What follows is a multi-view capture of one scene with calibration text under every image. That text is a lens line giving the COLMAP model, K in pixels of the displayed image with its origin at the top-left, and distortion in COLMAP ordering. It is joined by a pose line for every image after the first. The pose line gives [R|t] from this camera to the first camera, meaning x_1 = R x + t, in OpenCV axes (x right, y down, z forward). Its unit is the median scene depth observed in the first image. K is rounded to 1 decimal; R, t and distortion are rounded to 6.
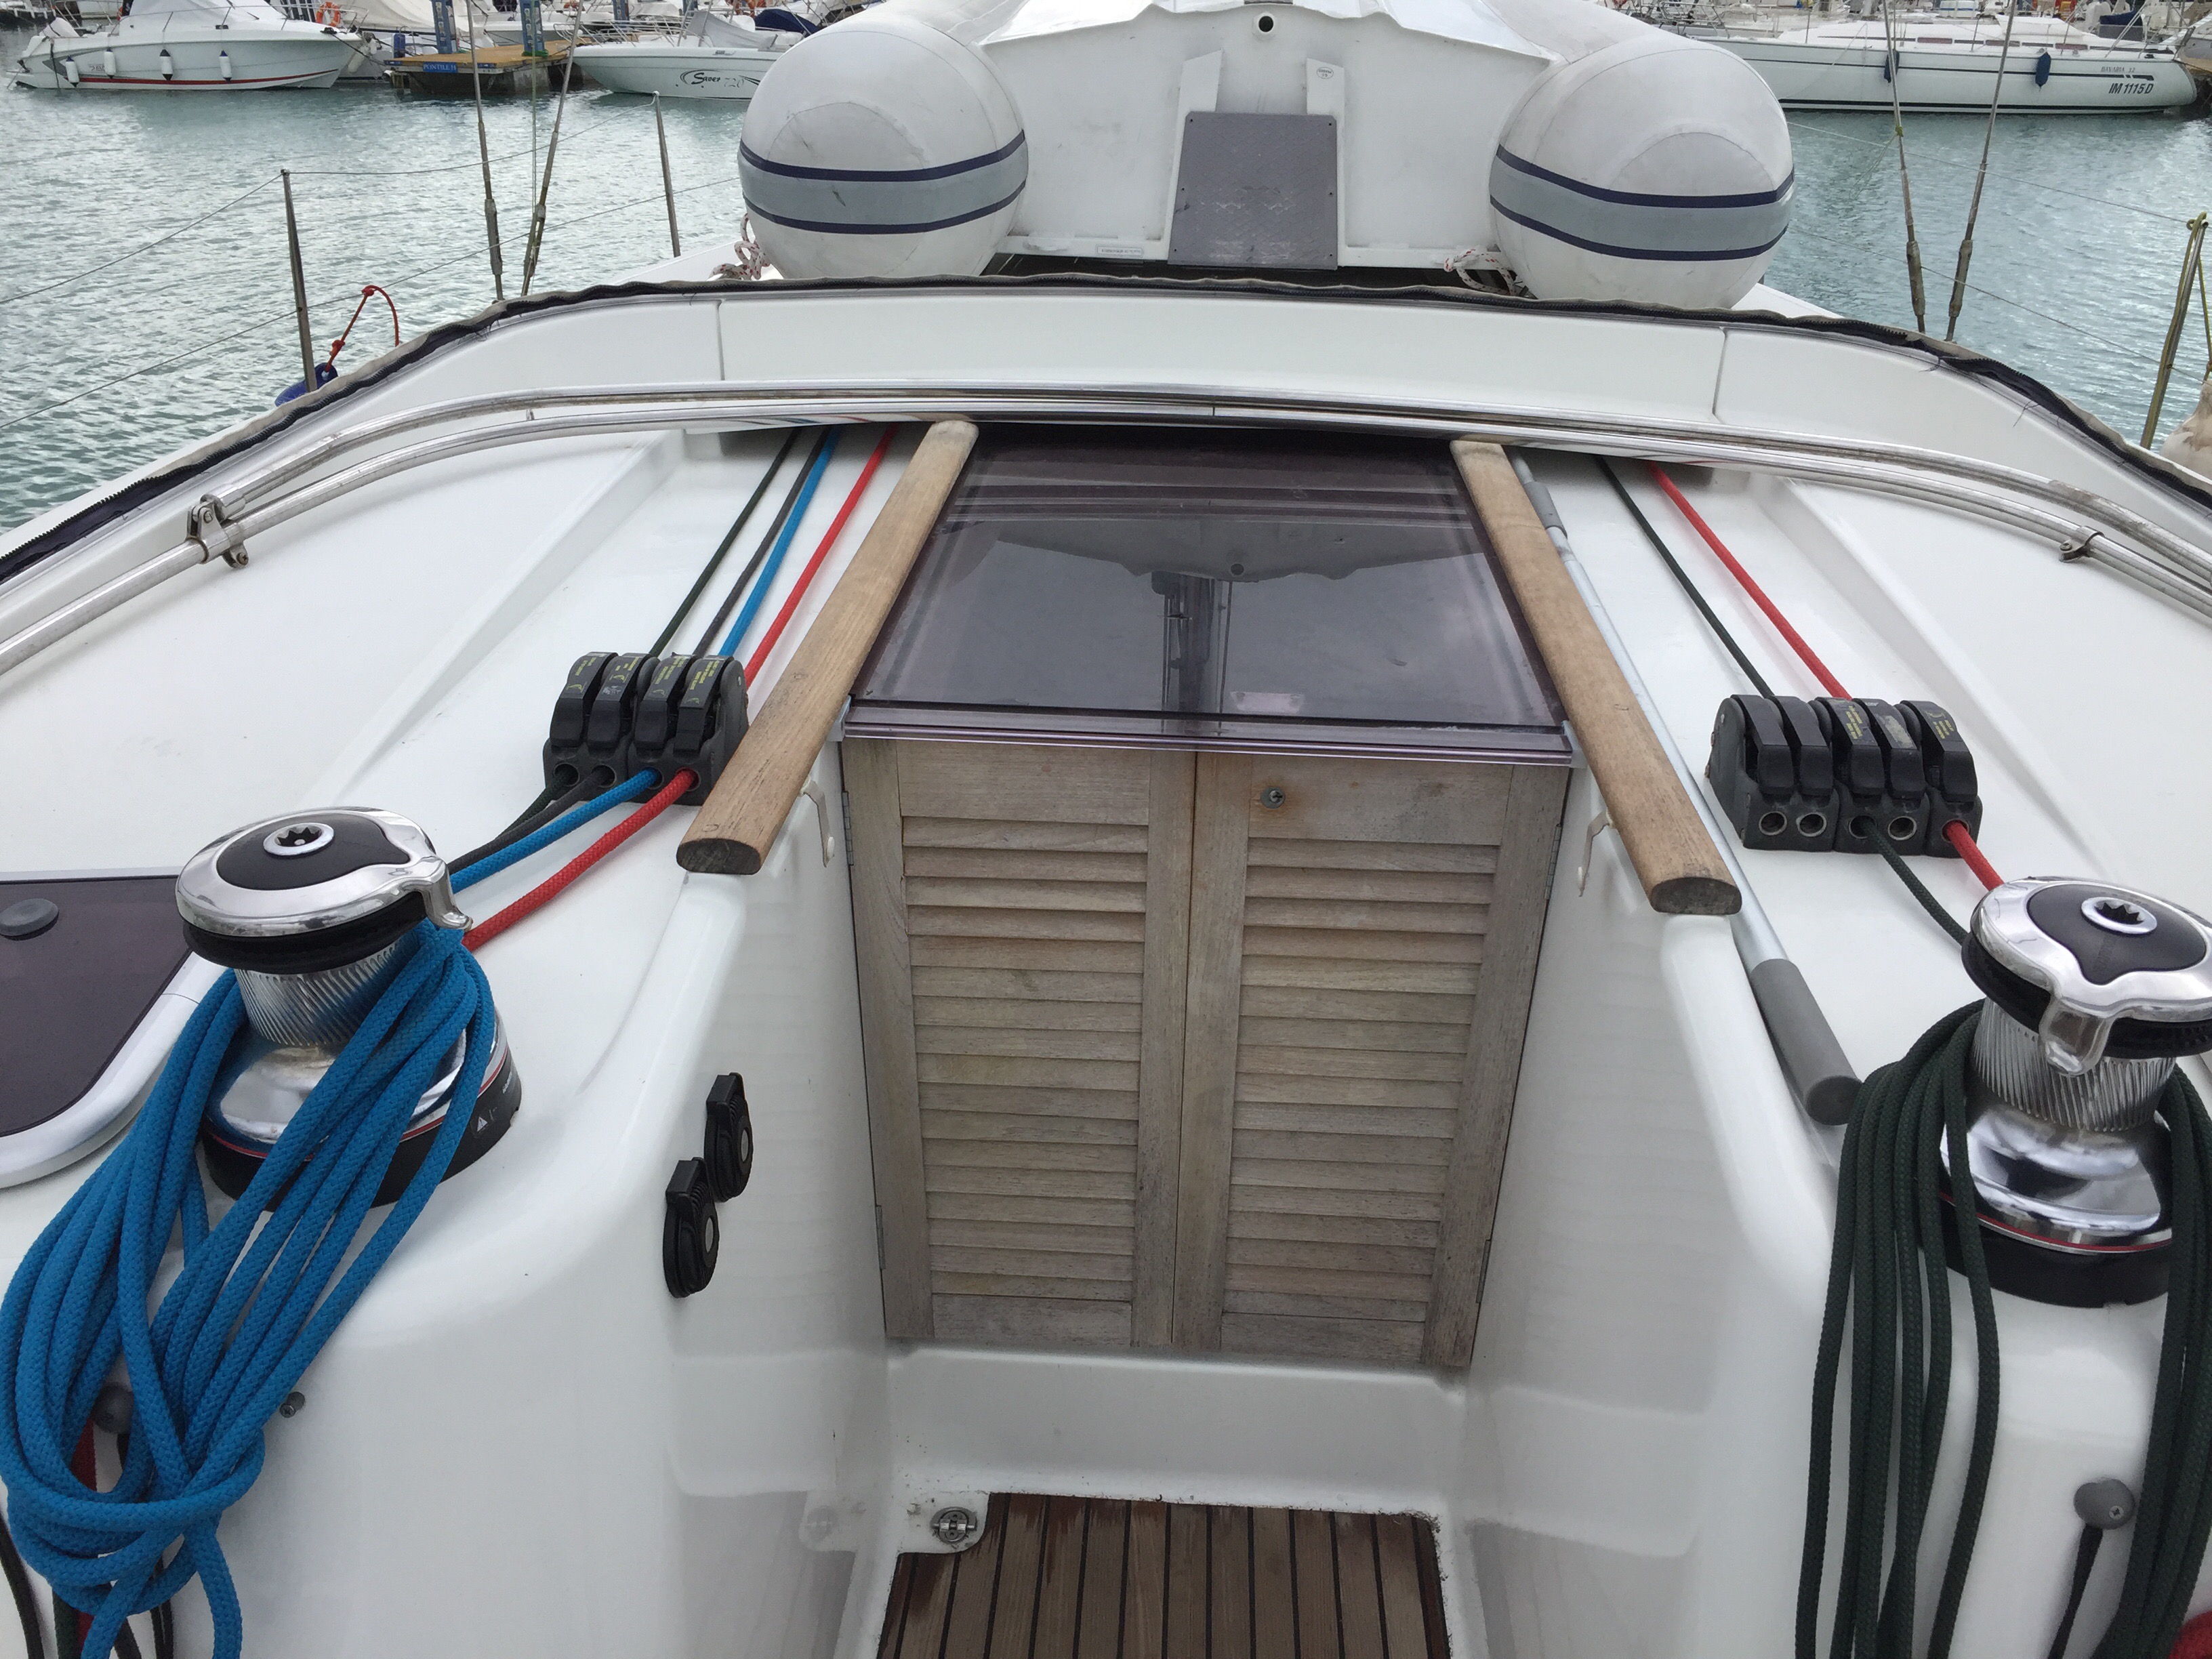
lens RADIAL K [[1900.1, 0, 1102.7], [0, 1900.1, 820.7], [0, 0, 1]] dist [0.078117, -0.102578]
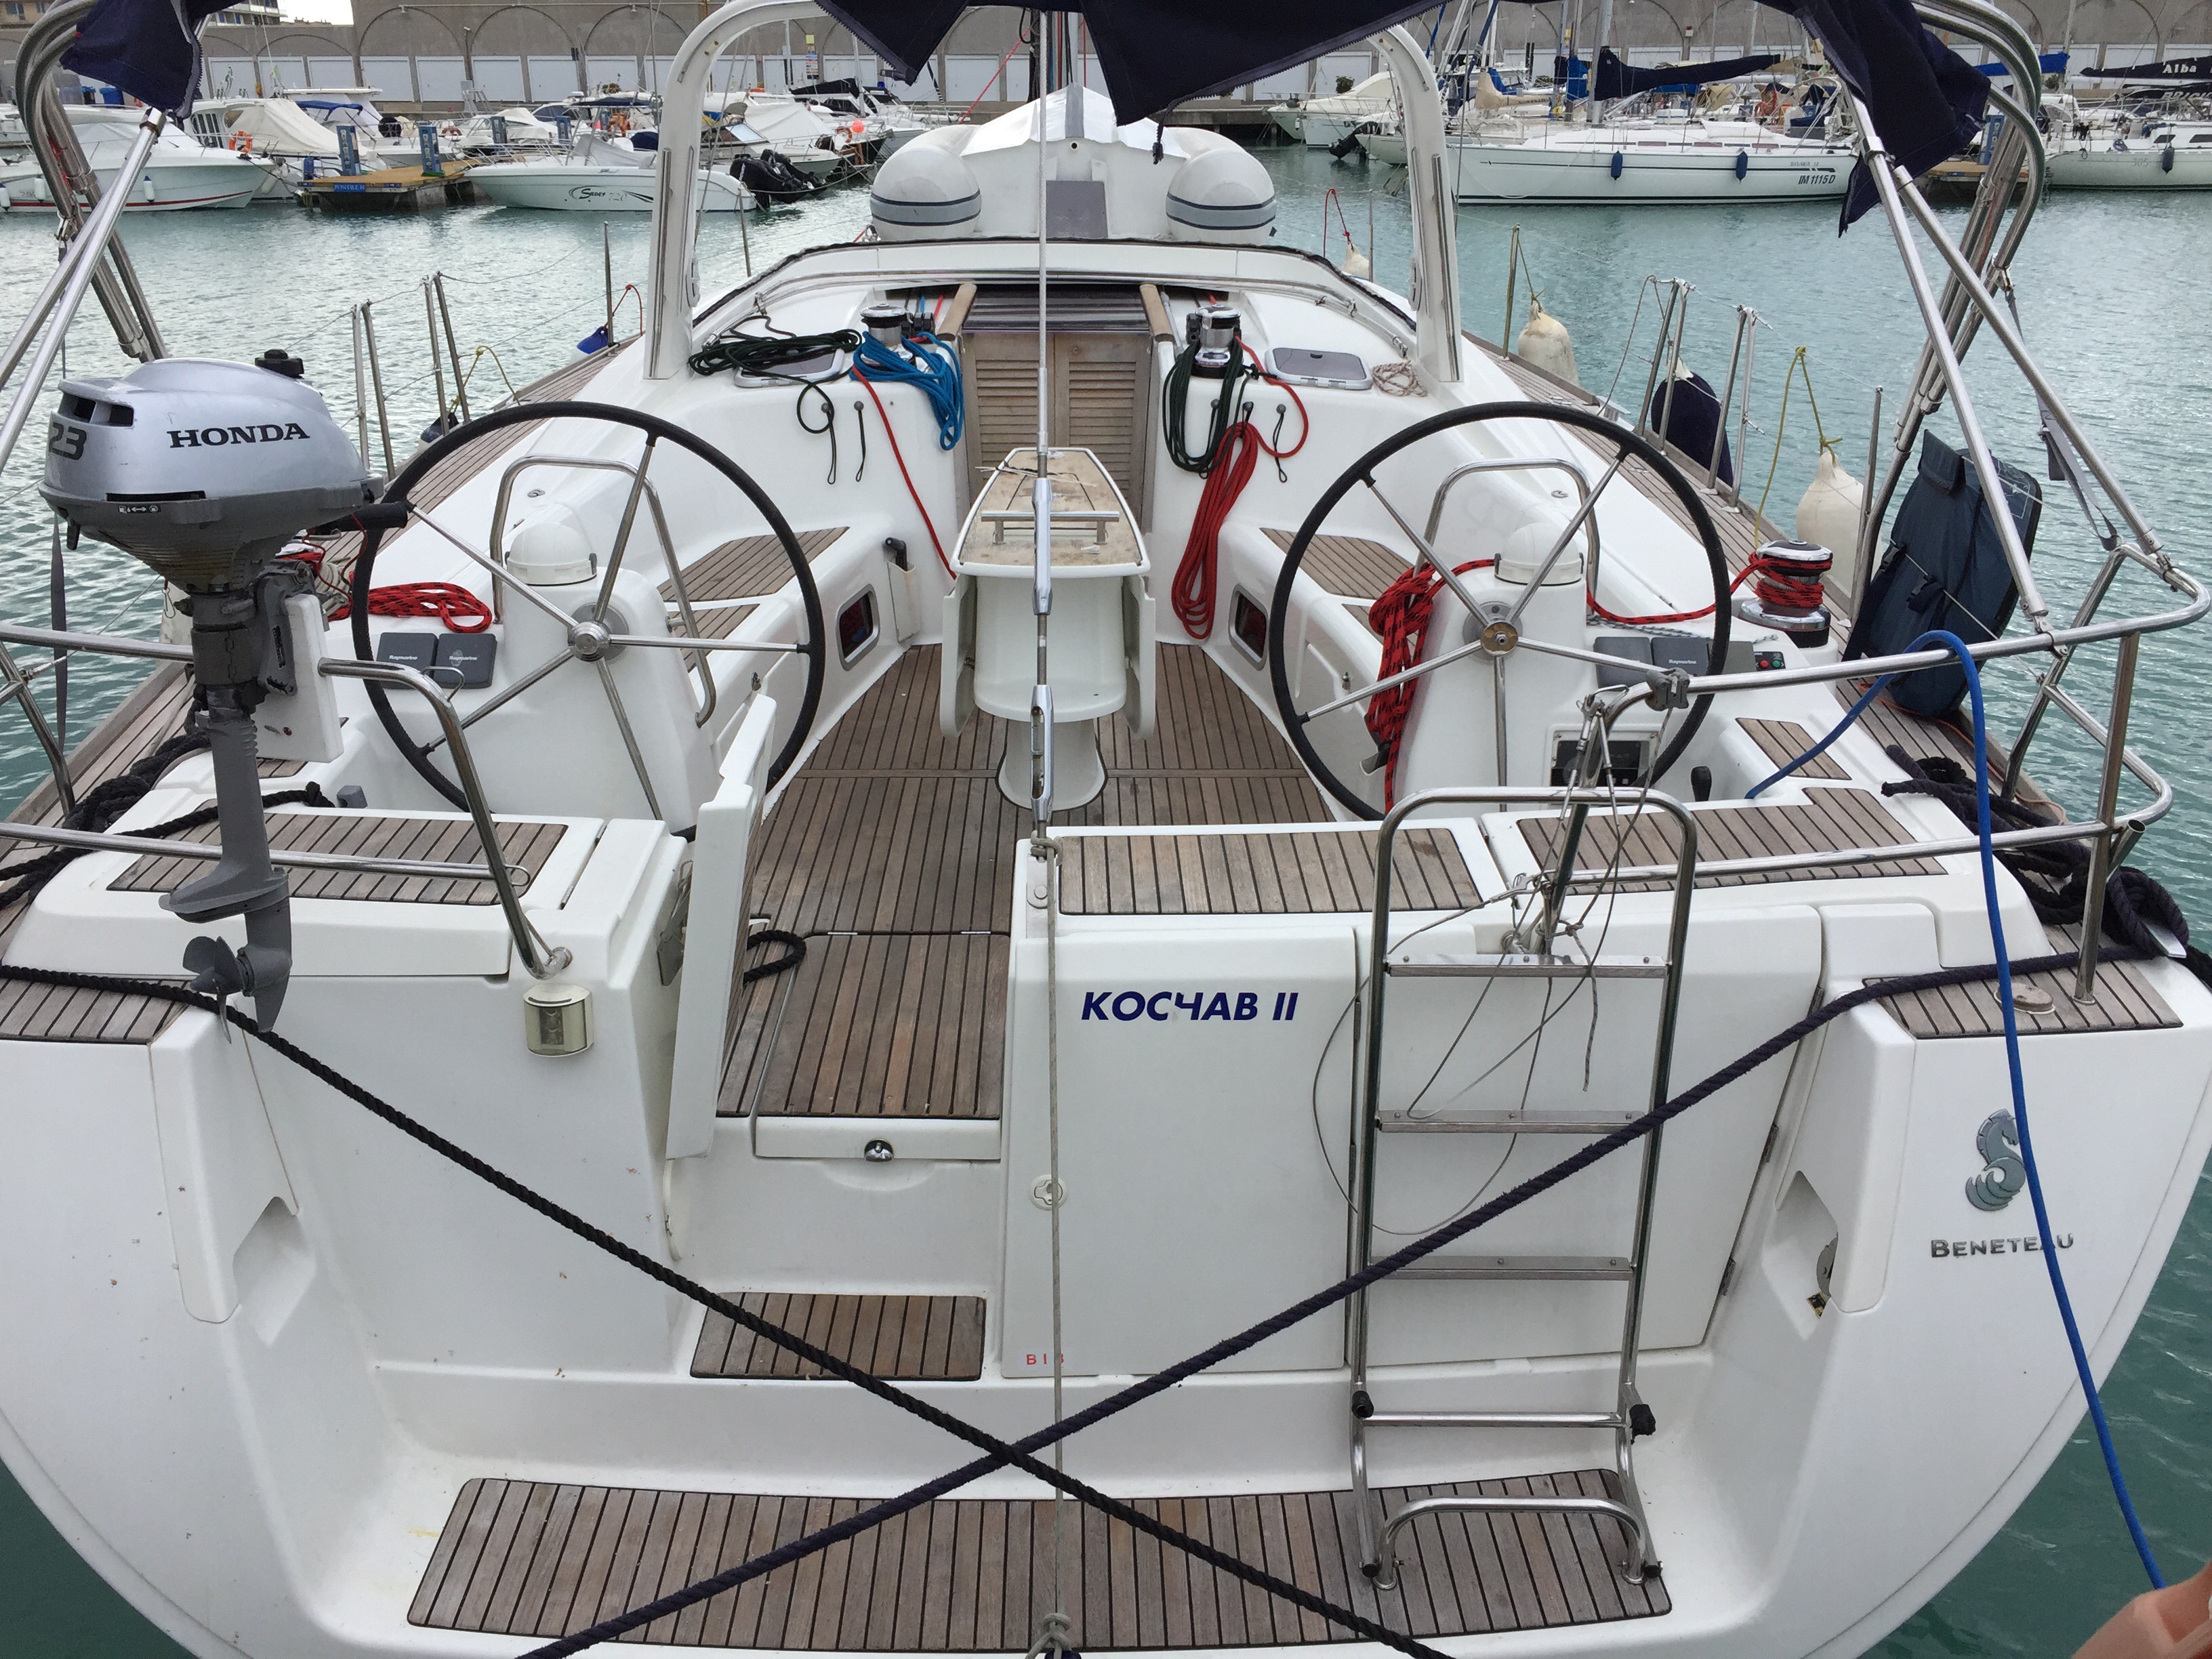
lens RADIAL K [[1904.4, 0, 1109.7], [0, 1904.4, 846.2], [0, 0, 1]] dist [0.072817, -0.095323]
pose [[0.997043, -0.039472, 0.065932, -0.125524], [0.042046, 0.998388, -0.038124, 1.062723], [-0.064321, 0.040783, 0.997096, -2.613033]]
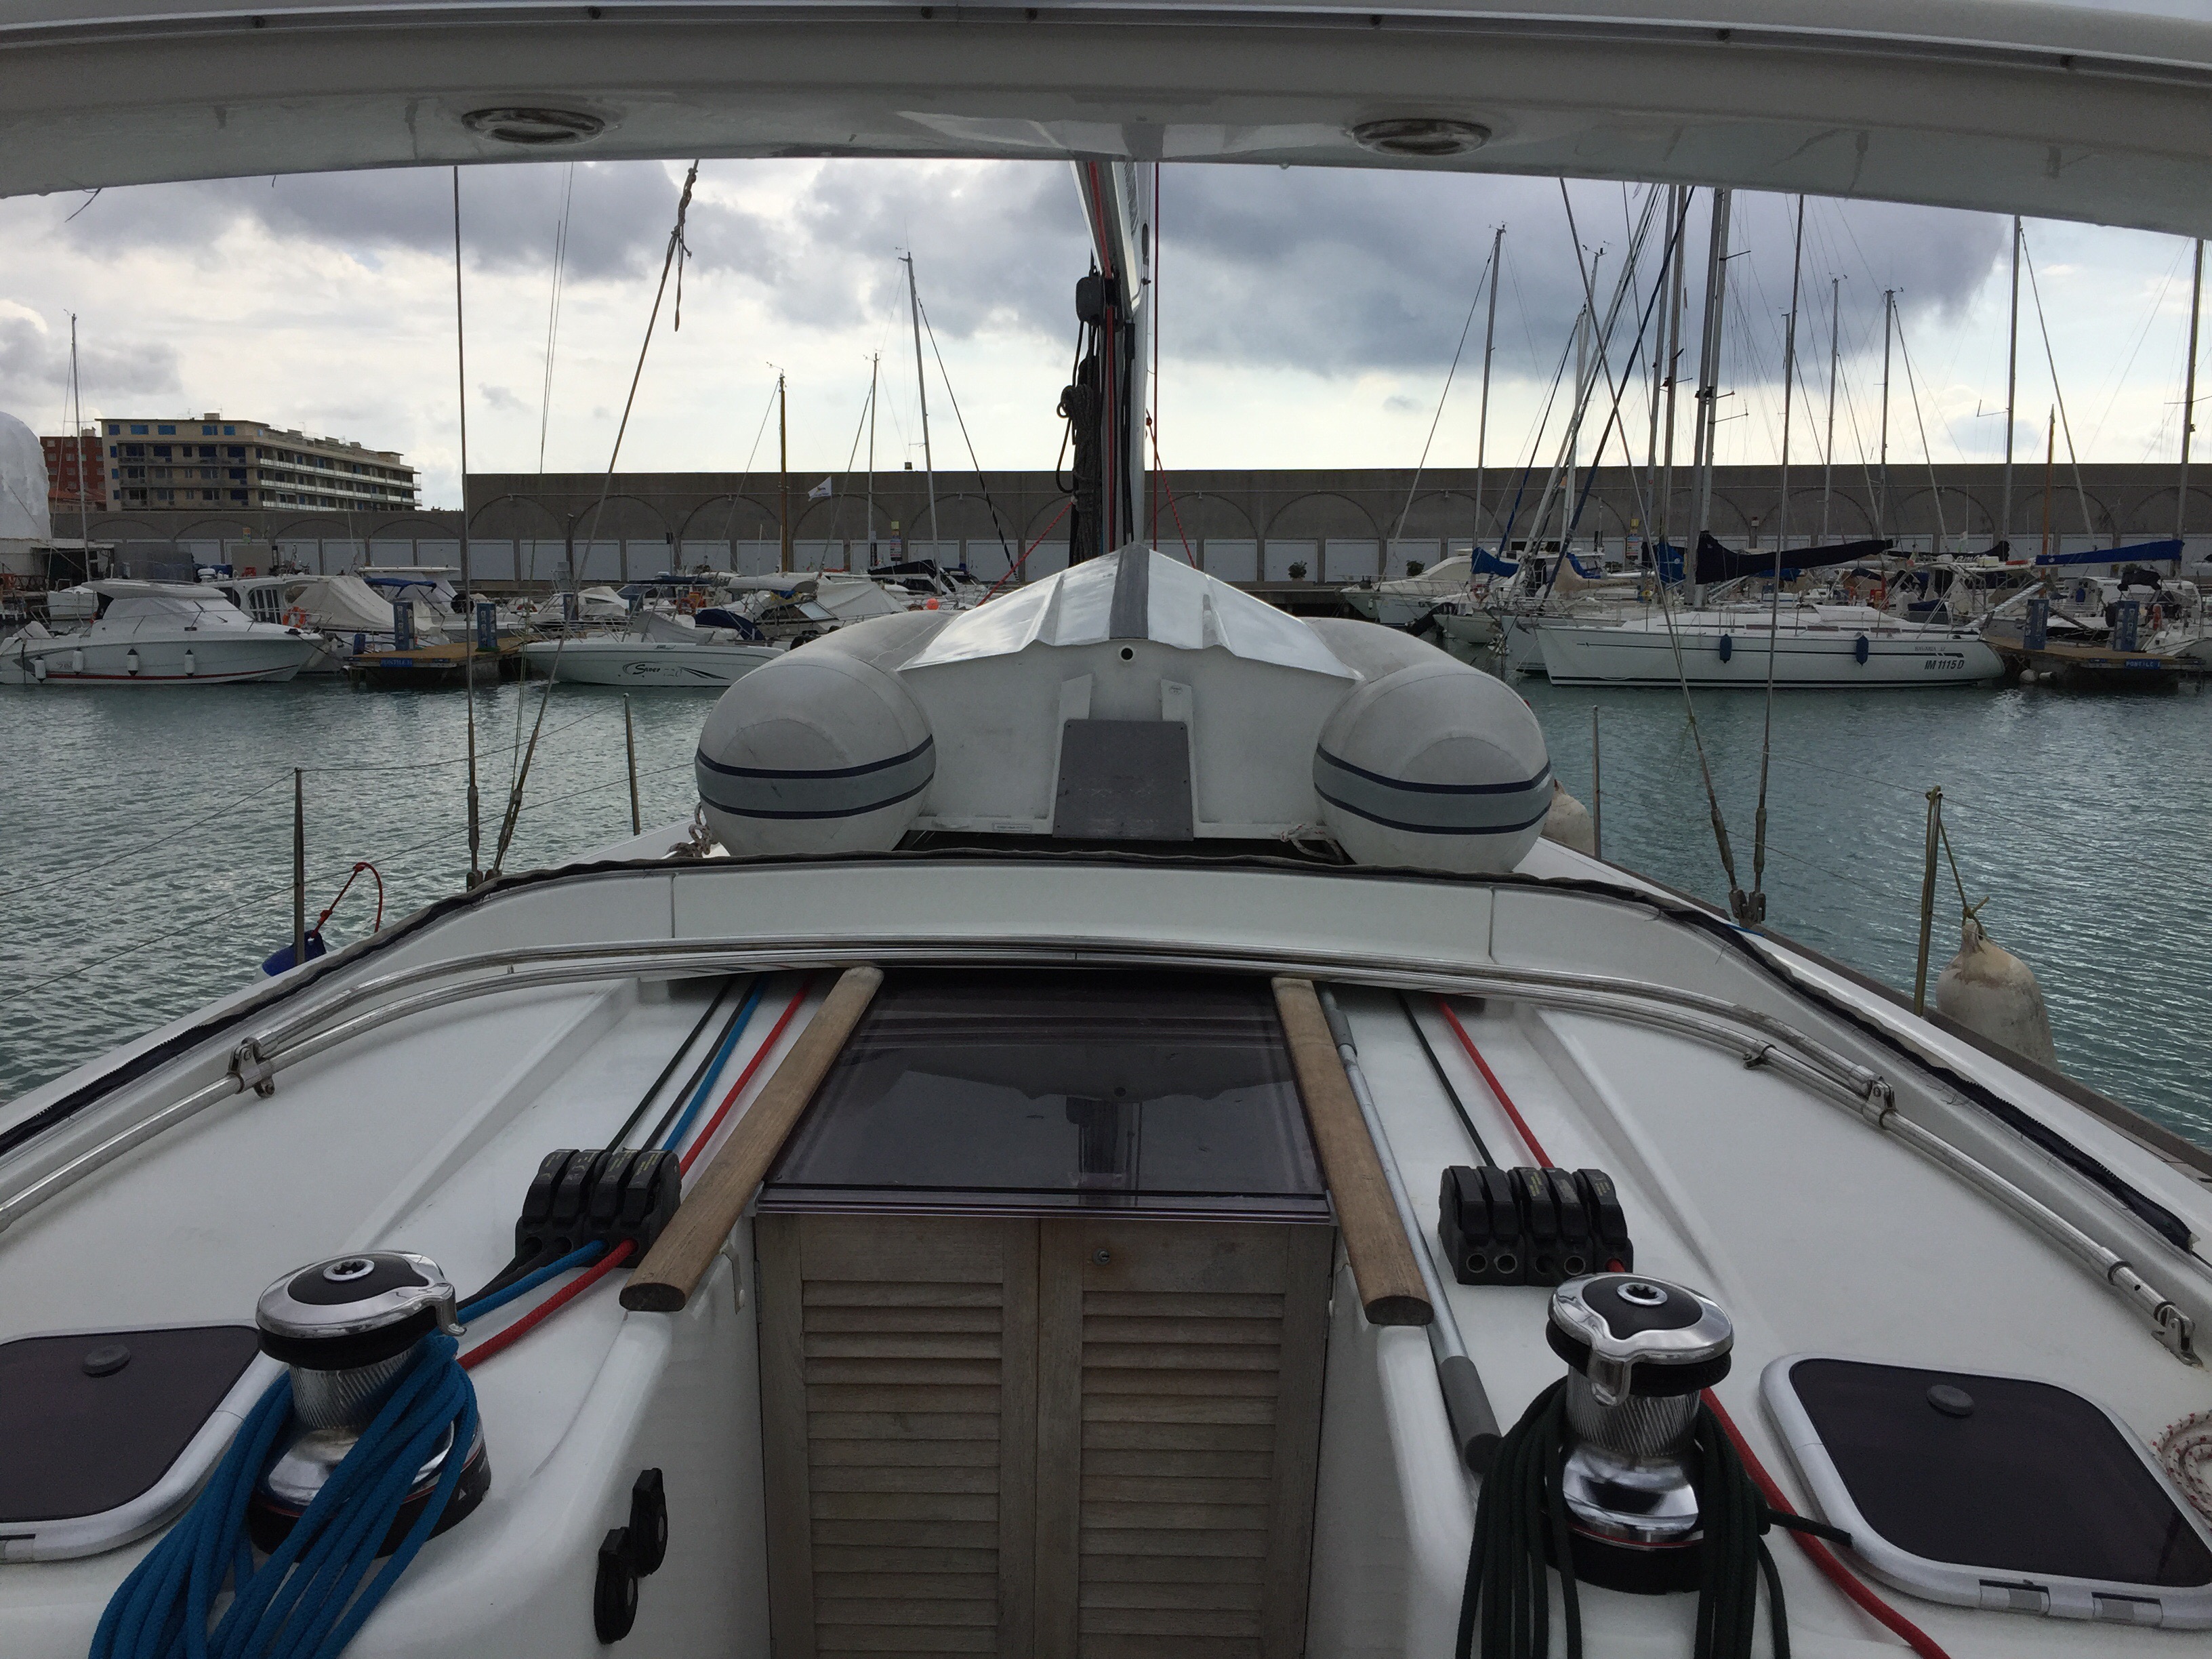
lens RADIAL K [[1900.1, 0, 1102.7], [0, 1900.1, 820.7], [0, 0, 1]] dist [0.078117, -0.102578]
pose [[0.999446, -0.011674, 0.031166, 0.051999], [0.019966, 0.959539, -0.280867, 0.061460], [-0.026627, 0.281333, 0.959241, -0.267319]]
